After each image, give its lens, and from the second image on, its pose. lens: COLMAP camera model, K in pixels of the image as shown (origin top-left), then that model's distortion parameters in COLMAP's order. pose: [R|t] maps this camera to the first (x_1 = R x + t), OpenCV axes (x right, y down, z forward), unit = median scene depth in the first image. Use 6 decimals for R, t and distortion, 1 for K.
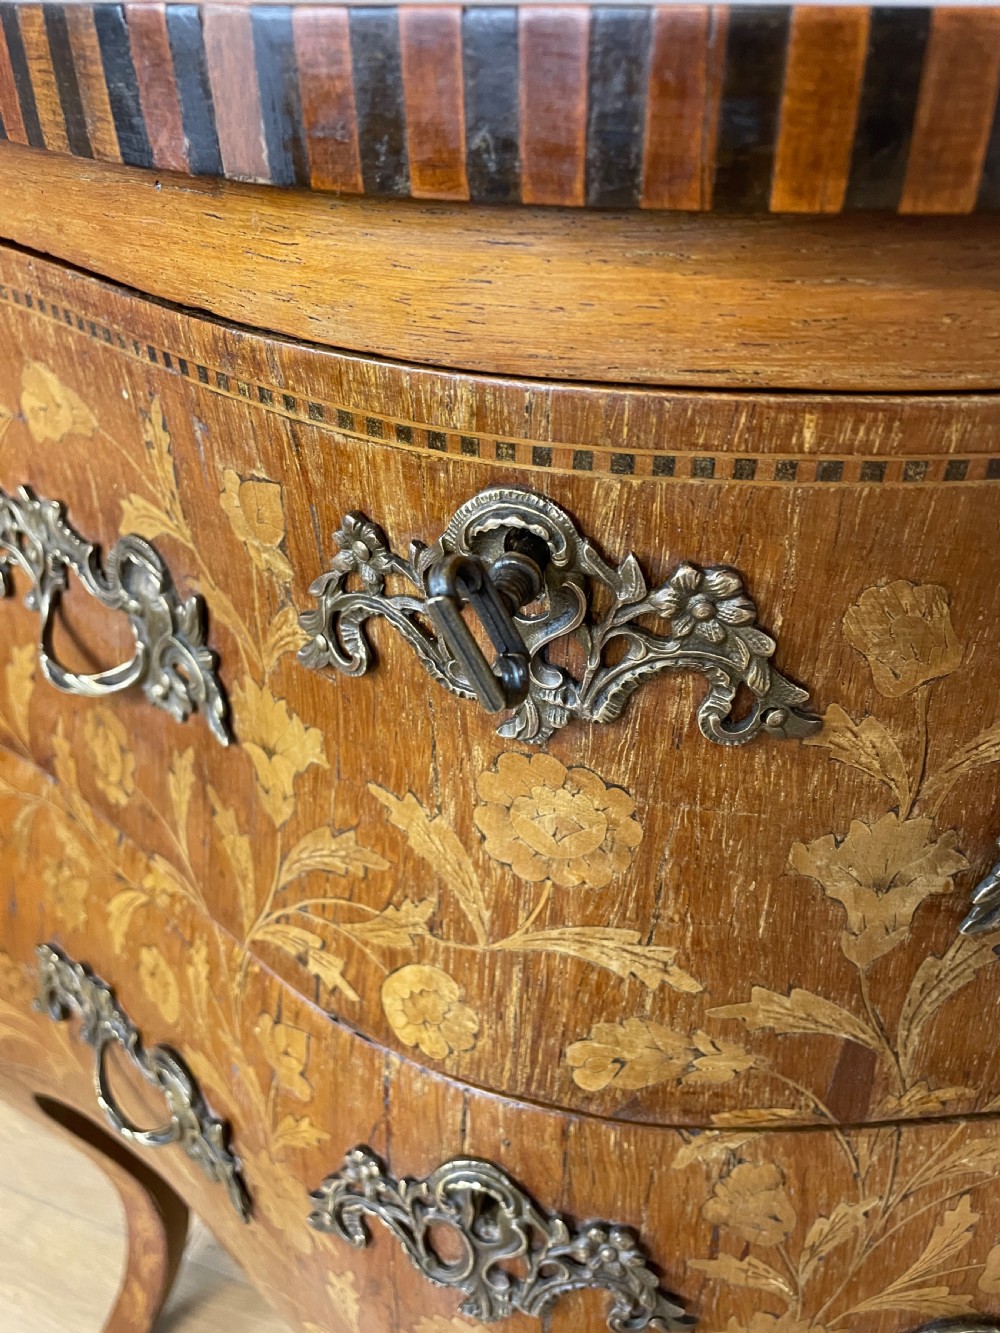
lens RADIAL K [[1036.4, 0, 495.3], [0, 1036.4, 666.0], [0, 0, 1]] dist [0.053752, -0.087766]
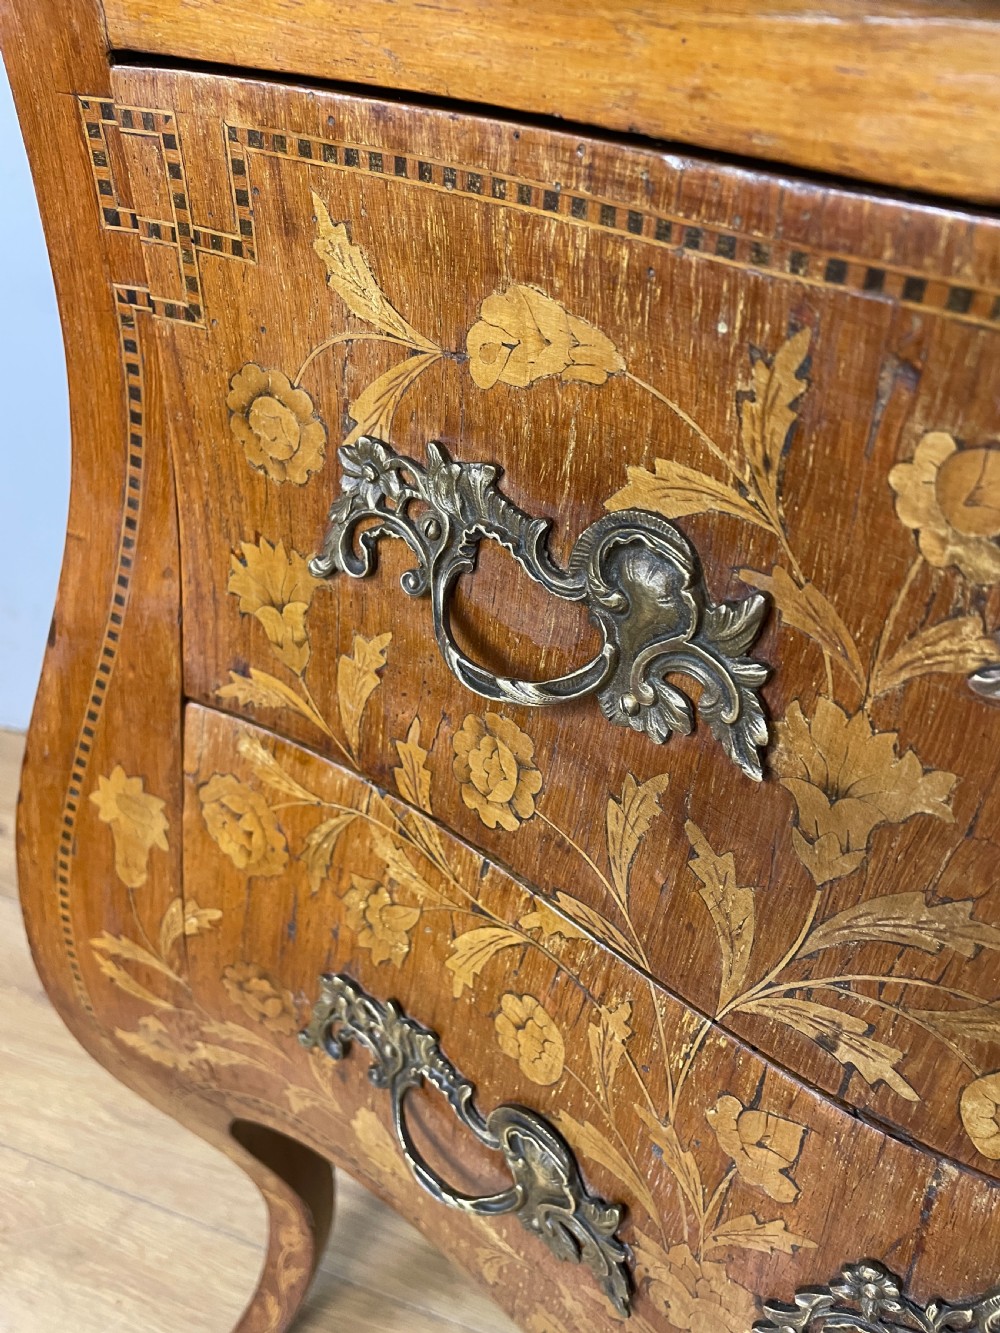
lens RADIAL K [[1016.1, 0, 497.4], [0, 1016.1, 667.1], [0, 0, 1]] dist [0.092847, -0.126419]
pose [[0.998913, 0.023158, 0.040458, -0.540324], [-0.024753, 0.998918, 0.039378, -0.039688], [-0.039502, -0.040337, 0.998405, 0.251714]]
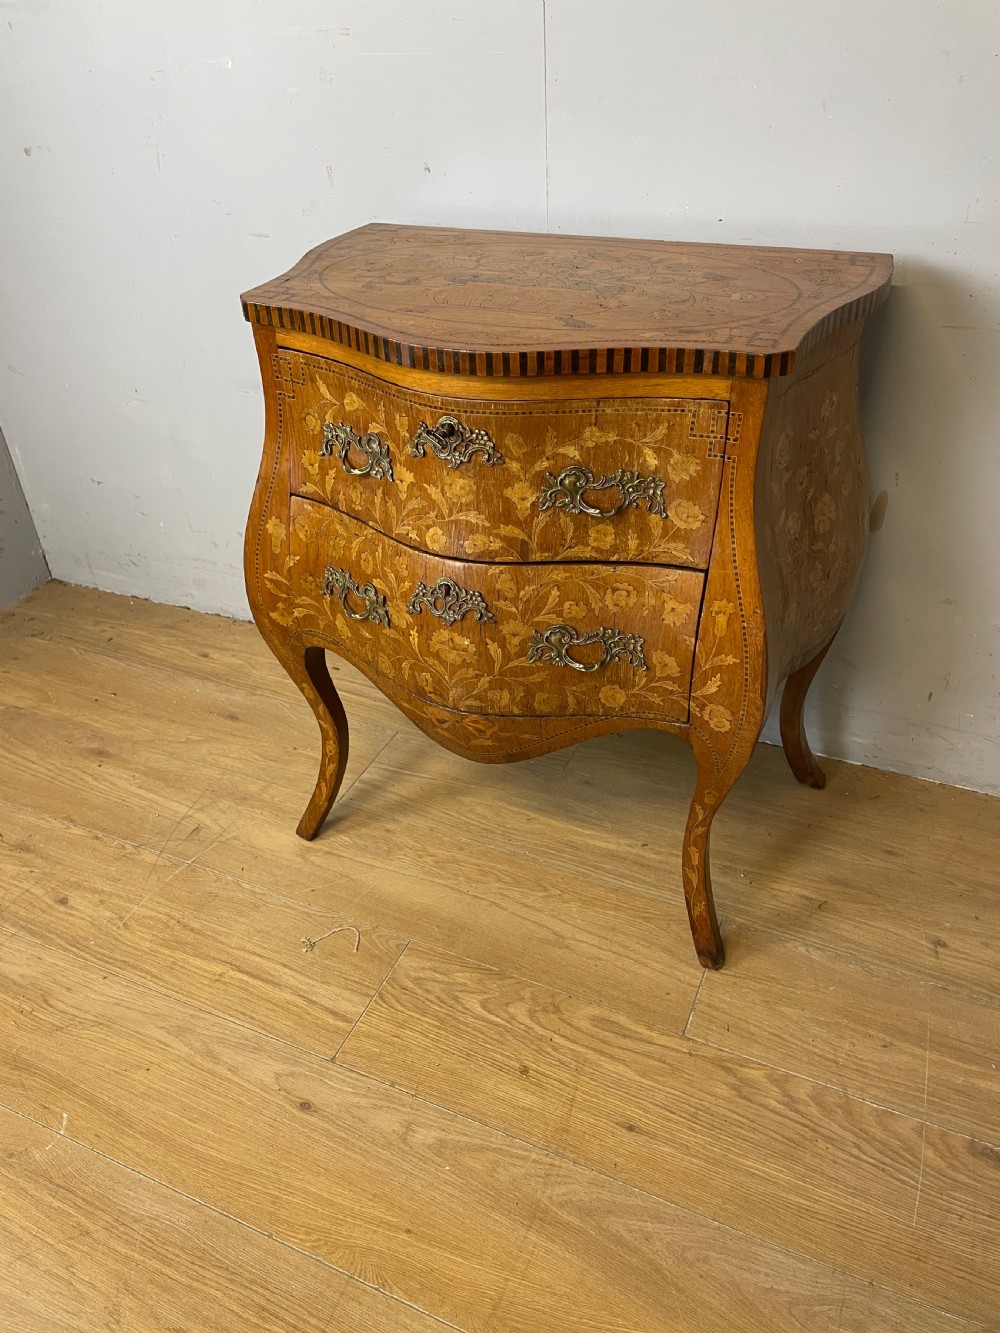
lens RADIAL K [[1015.7, 0, 498.4], [0, 1015.7, 662.8], [0, 0, 1]] dist [0.095317, -0.128753]
pose [[0.996684, 0.033416, -0.074187, 0.573829], [-0.034486, 0.999318, -0.013195, 0.954628], [0.073696, 0.015709, 0.997157, -3.490027]]
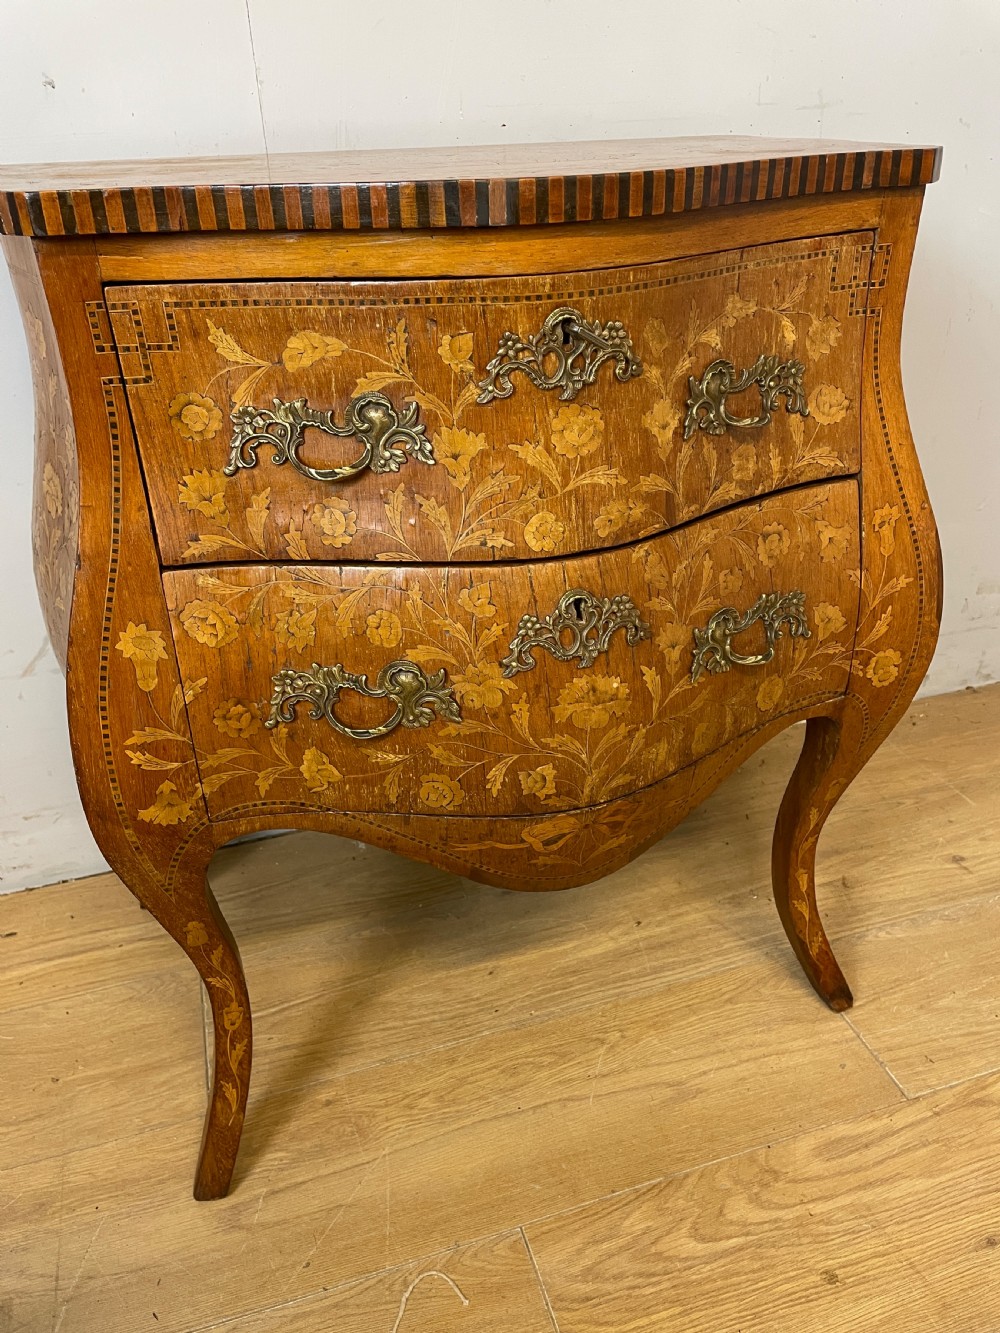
lens RADIAL K [[1016.1, 0, 510.4], [0, 1016.1, 655.2], [0, 0, 1]] dist [0.092847, -0.126419]
pose [[0.791278, -0.289410, 0.538628, -1.711275], [0.361898, 0.931701, -0.031039, 0.708184], [-0.492857, 0.219489, 0.841972, -1.144404]]
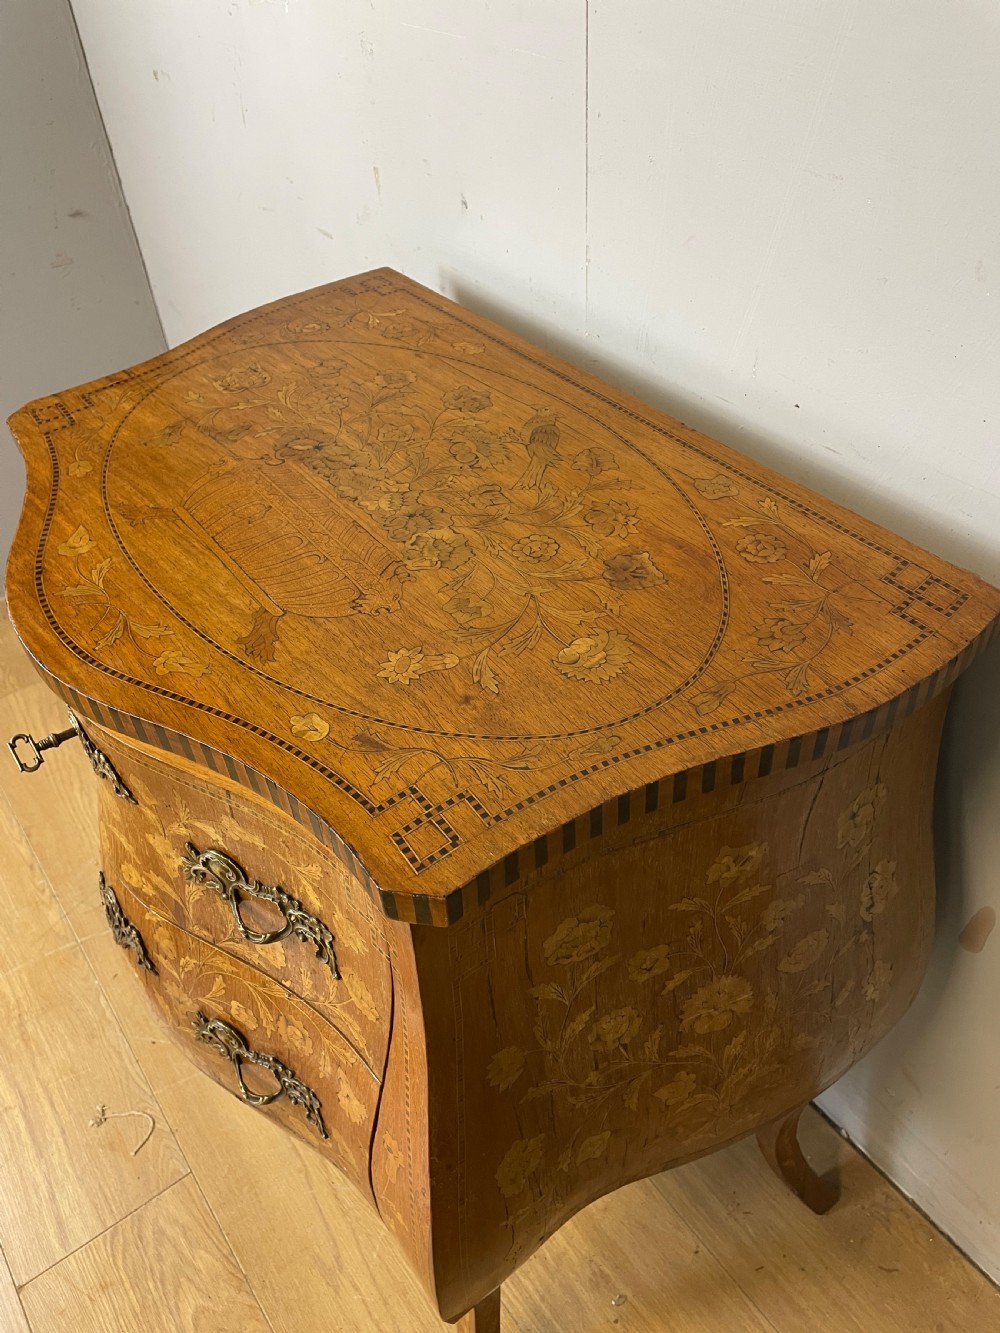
lens RADIAL K [[1016.1, 0, 503.2], [0, 1016.1, 662.3], [0, 0, 1]] dist [0.092847, -0.126419]
pose [[0.835502, 0.352023, -0.421919, 2.121982], [-0.293501, 0.935032, 0.198930, -1.158411], [0.464536, -0.042373, 0.884540, -1.181626]]
